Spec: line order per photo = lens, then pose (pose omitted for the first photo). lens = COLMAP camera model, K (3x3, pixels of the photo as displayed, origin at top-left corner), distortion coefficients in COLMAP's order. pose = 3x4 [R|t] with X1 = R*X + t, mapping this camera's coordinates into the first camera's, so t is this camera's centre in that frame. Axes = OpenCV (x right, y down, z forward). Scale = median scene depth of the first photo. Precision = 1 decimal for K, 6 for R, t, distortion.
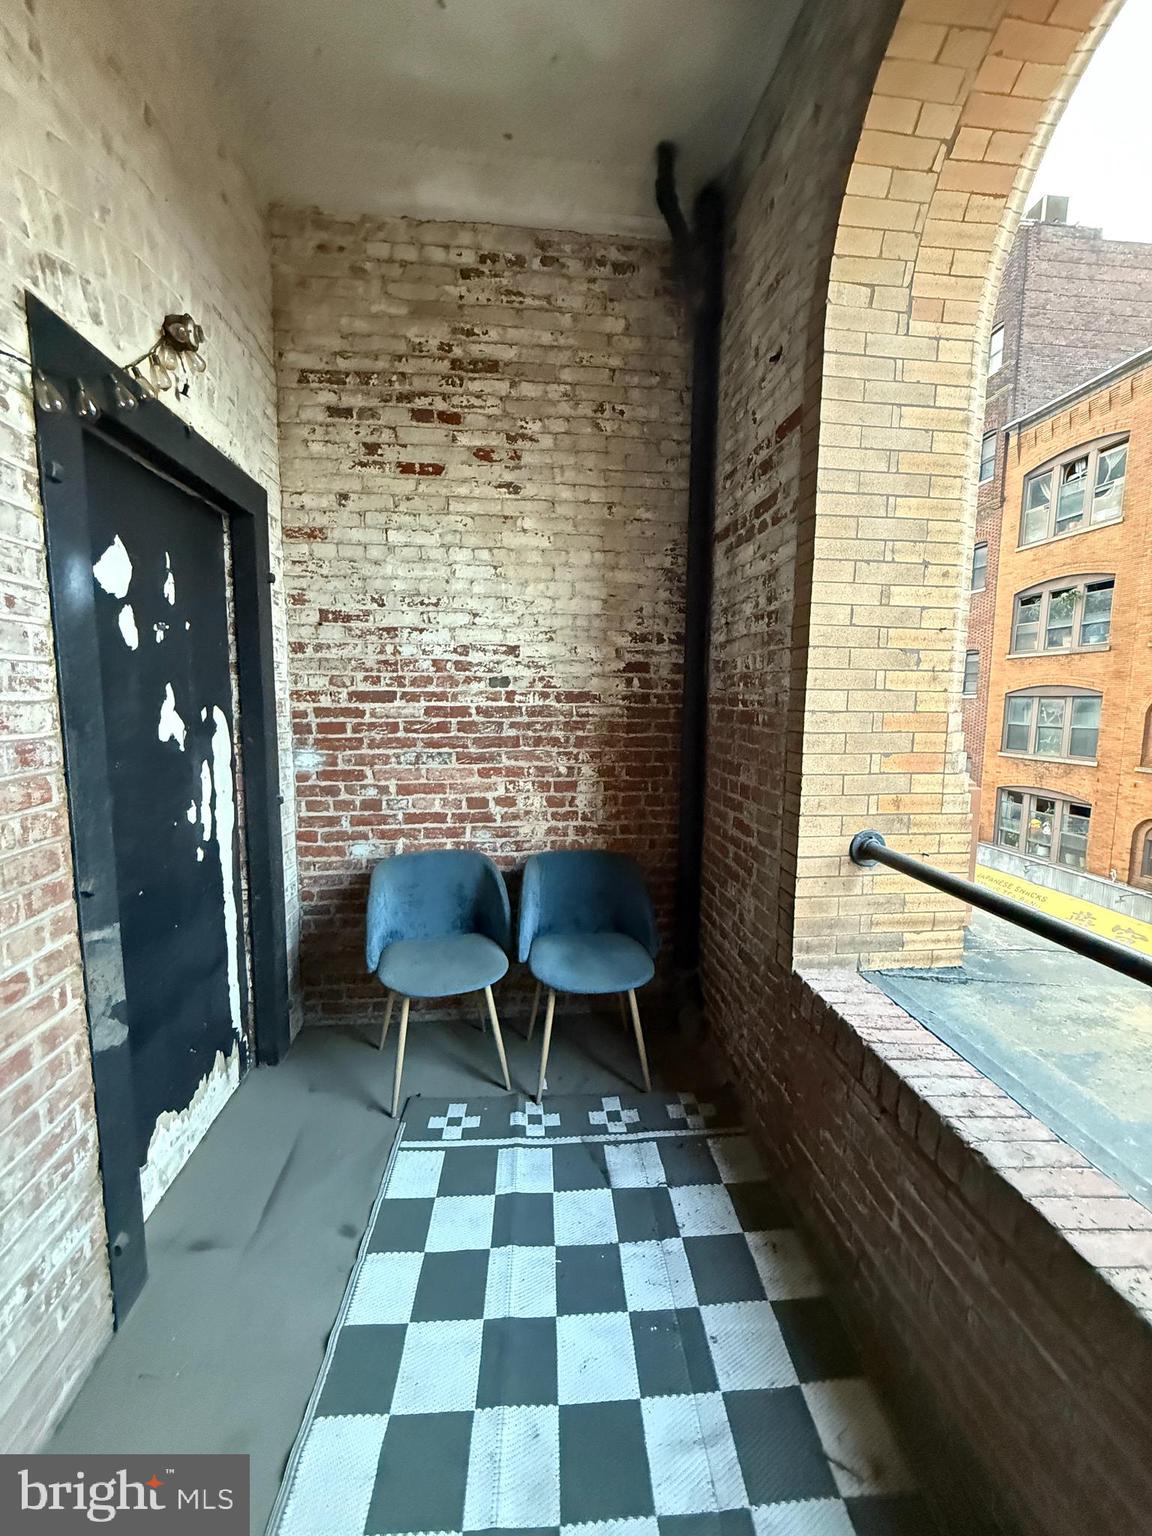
lens RADIAL K [[615.3, 0, 577.1], [0, 615.3, 765.0], [0, 0, 1]] dist [0.002304, 0.000485]
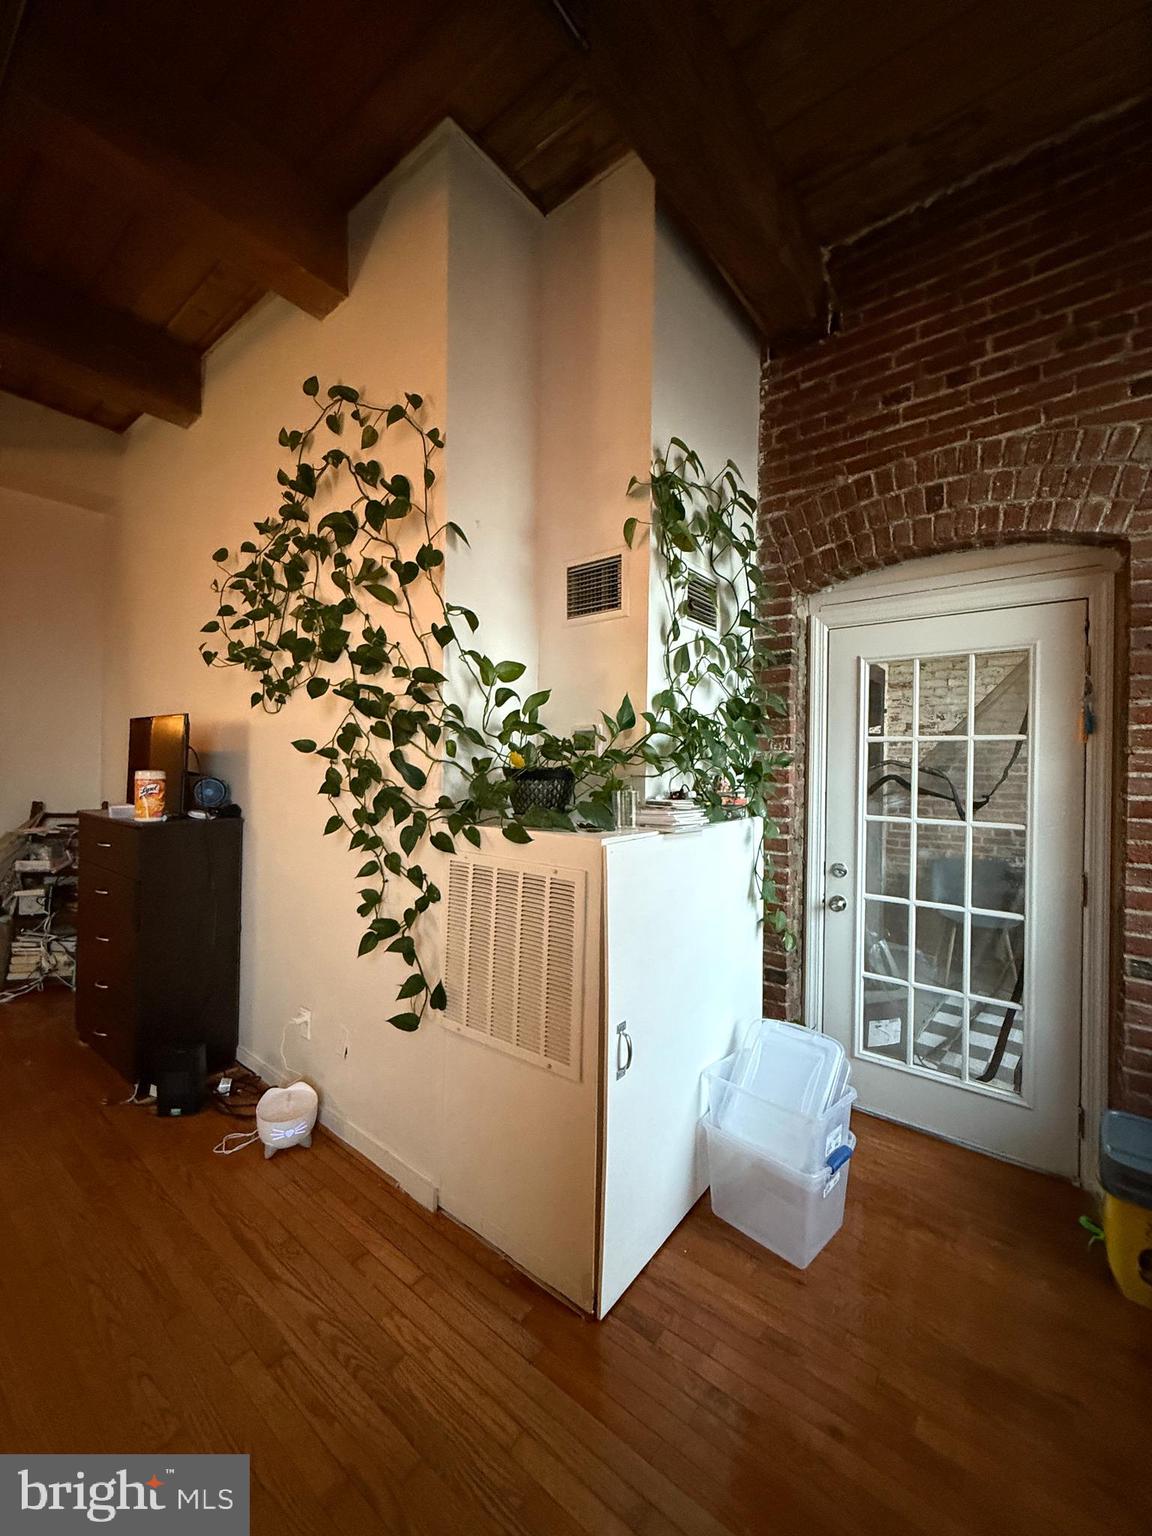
lens RADIAL K [[615.3, 0, 578.2], [0, 615.3, 761.2], [0, 0, 1]] dist [0.002304, 0.000485]
pose [[0.719581, 0.002186, -0.694405, 0.175786], [-0.089159, 0.992009, -0.089269, 0.124794], [0.688661, 0.126148, 0.714026, -1.042967]]
